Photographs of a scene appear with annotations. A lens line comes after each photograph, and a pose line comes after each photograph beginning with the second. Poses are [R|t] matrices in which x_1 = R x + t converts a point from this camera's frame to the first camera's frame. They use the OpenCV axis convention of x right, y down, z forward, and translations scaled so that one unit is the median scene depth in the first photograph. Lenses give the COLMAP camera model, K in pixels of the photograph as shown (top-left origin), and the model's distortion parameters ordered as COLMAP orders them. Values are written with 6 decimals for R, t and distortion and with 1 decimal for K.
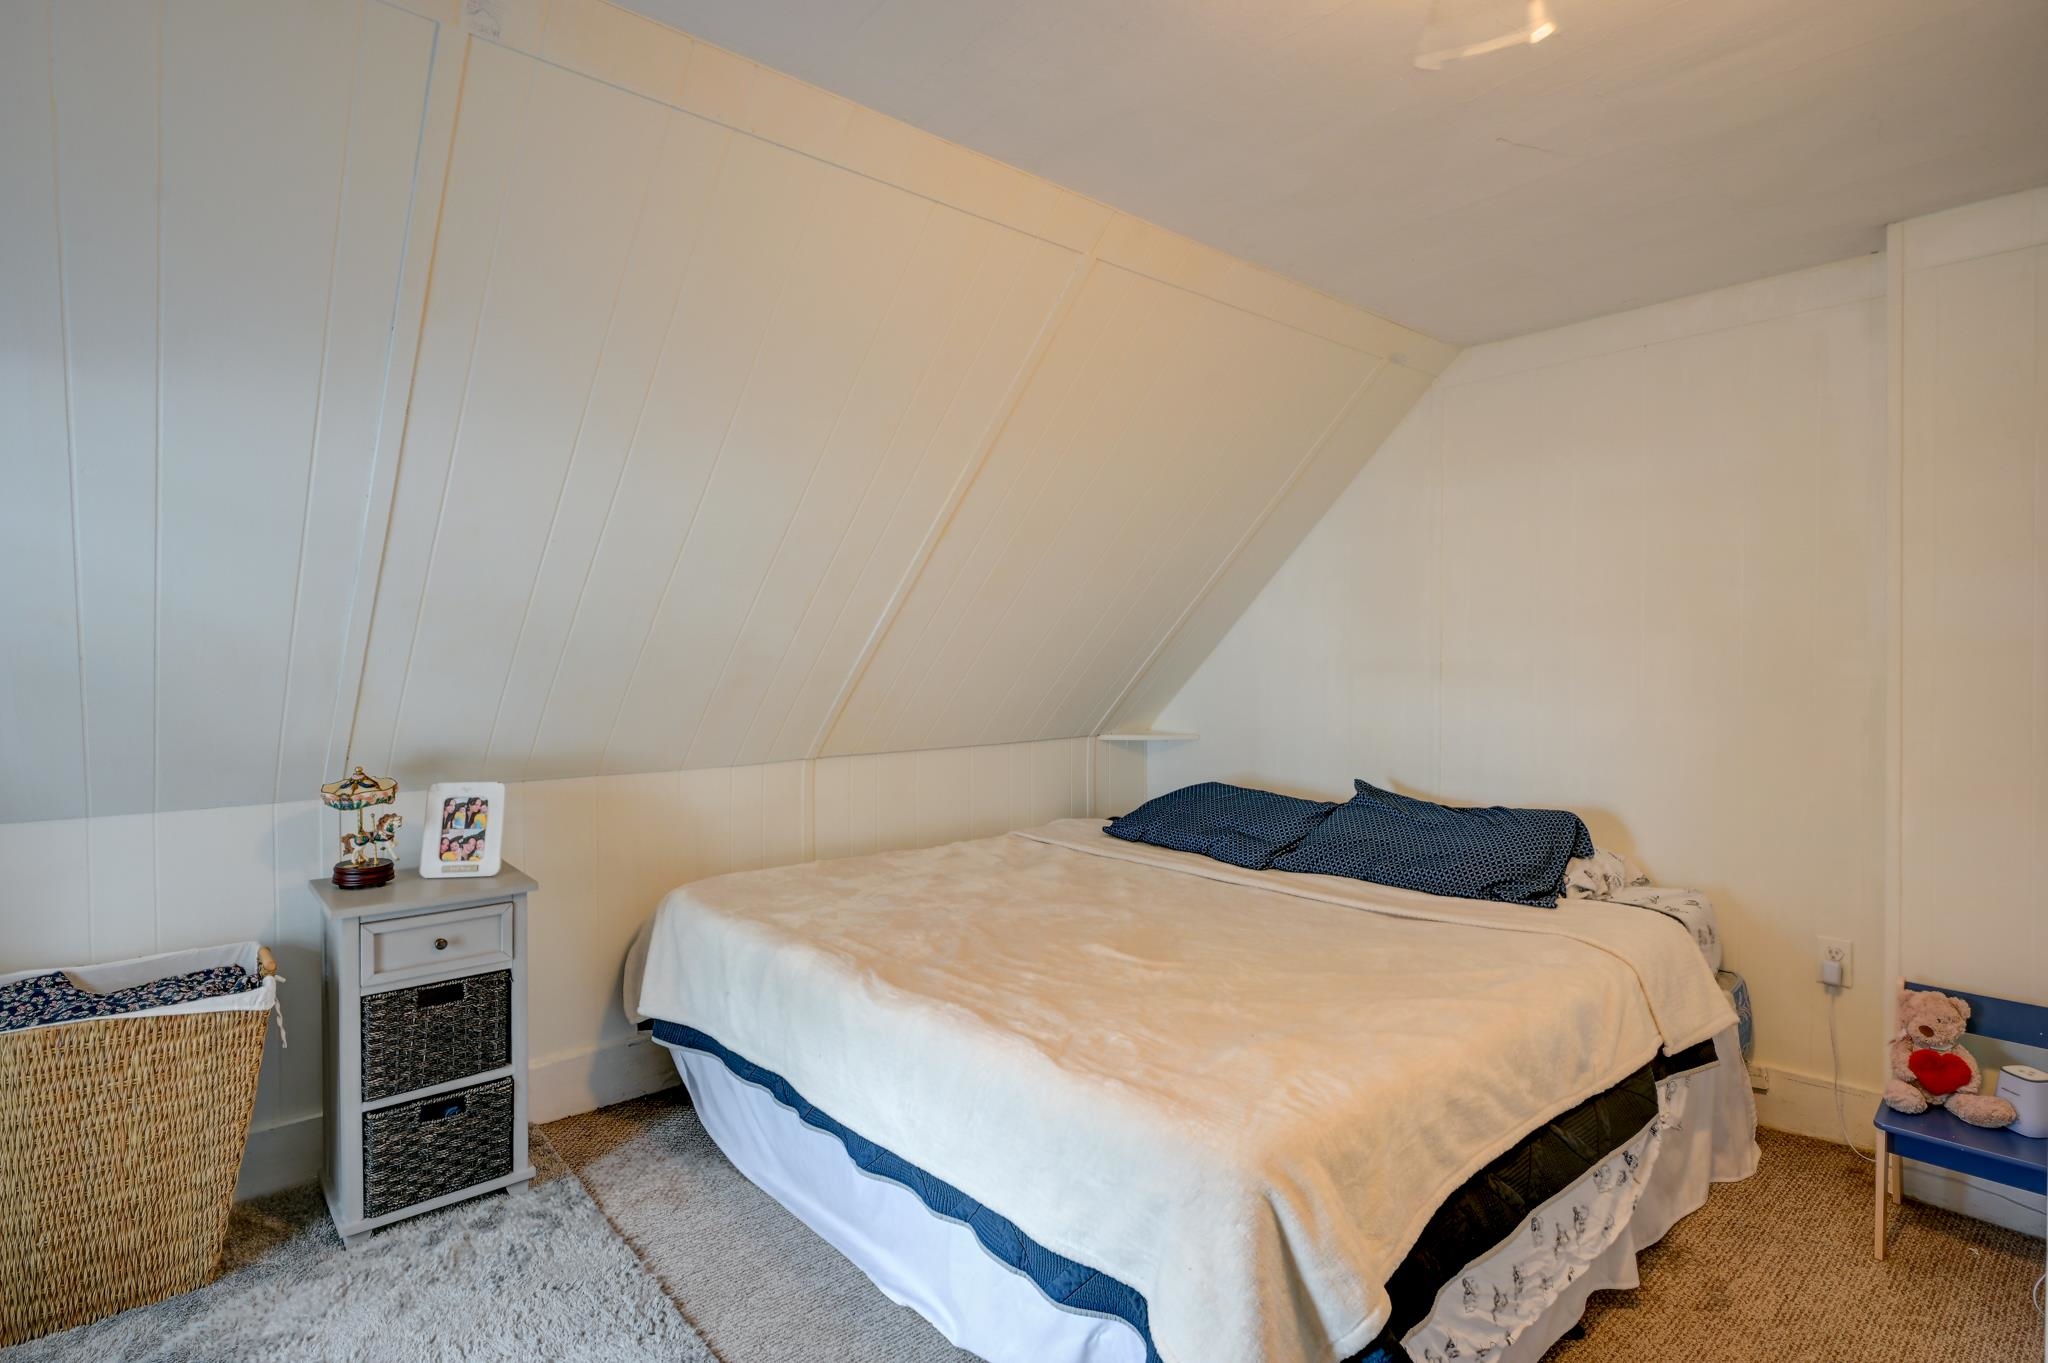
lens RADIAL K [[982.7, 0, 1024.0], [0, 982.7, 681.5], [0, 0, 1]] dist [-0.001333, -0.000287]
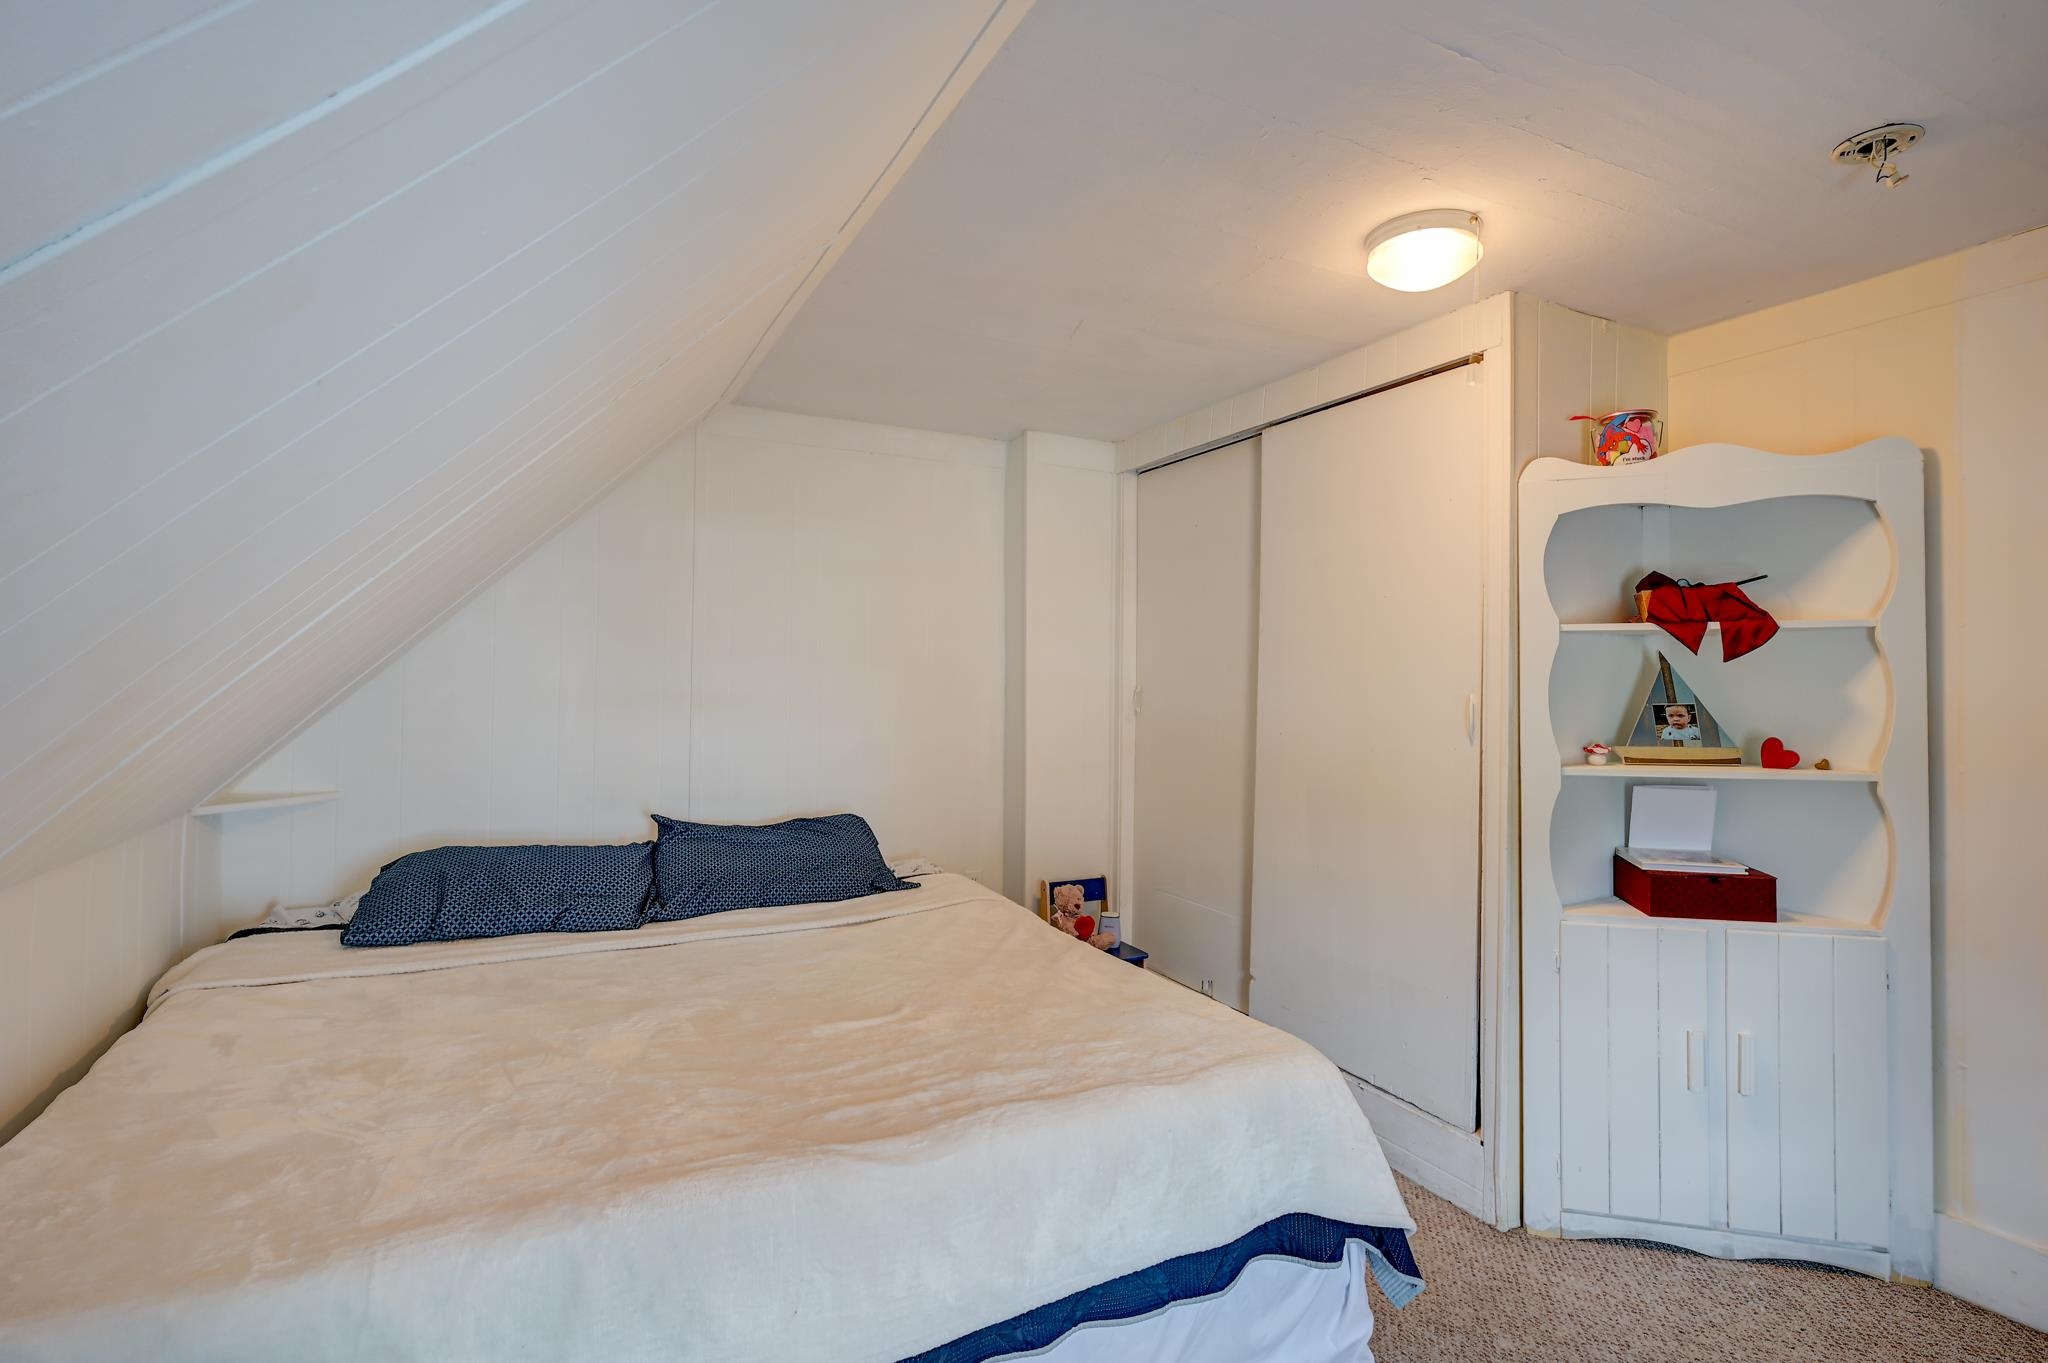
lens RADIAL K [[908.4, 0, 1027.9], [0, 908.4, 673.4], [0, 0, 1]] dist [-0.000793, -0.000225]
pose [[0.279914, 0.019211, 0.959833, -0.718384], [0.013236, 0.999628, -0.023868, -0.026754], [-0.959934, 0.019385, 0.279556, 0.643262]]
